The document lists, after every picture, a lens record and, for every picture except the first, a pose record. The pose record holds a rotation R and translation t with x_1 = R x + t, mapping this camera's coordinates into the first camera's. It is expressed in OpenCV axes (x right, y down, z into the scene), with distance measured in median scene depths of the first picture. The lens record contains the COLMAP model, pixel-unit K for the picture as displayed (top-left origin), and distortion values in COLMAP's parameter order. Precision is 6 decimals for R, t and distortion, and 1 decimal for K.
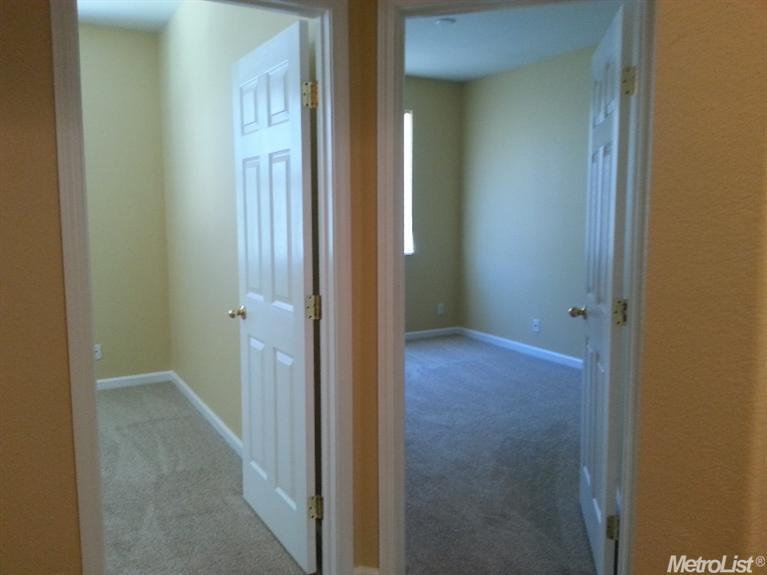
lens RADIAL K [[624.9, 0, 359.9], [0, 624.9, 285.0], [0, 0, 1]] dist [0.066118, -0.103571]
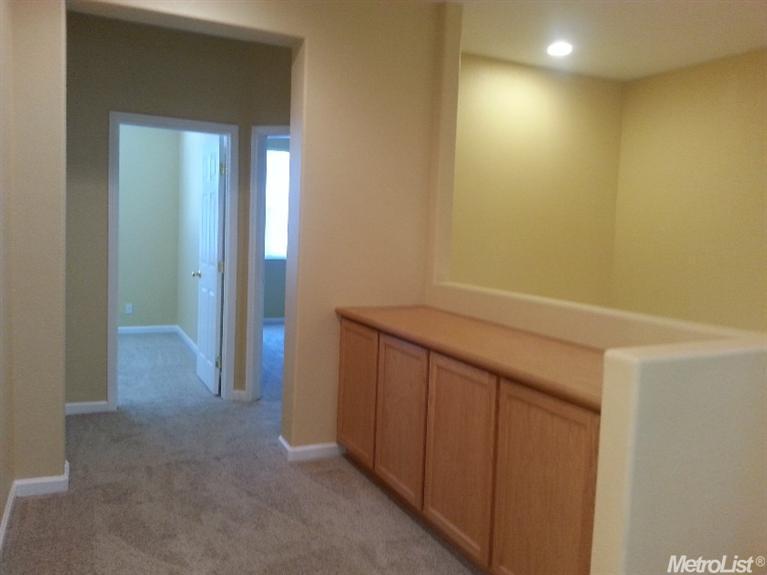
lens RADIAL K [[624.9, 0, 377.5], [0, 624.9, 284.9], [0, 0, 1]] dist [0.066118, -0.103571]
pose [[0.997662, 0.049662, -0.046941, 0.369254], [-0.051056, 0.998275, -0.028976, 0.086304], [0.045421, 0.031305, 0.998477, -0.734965]]
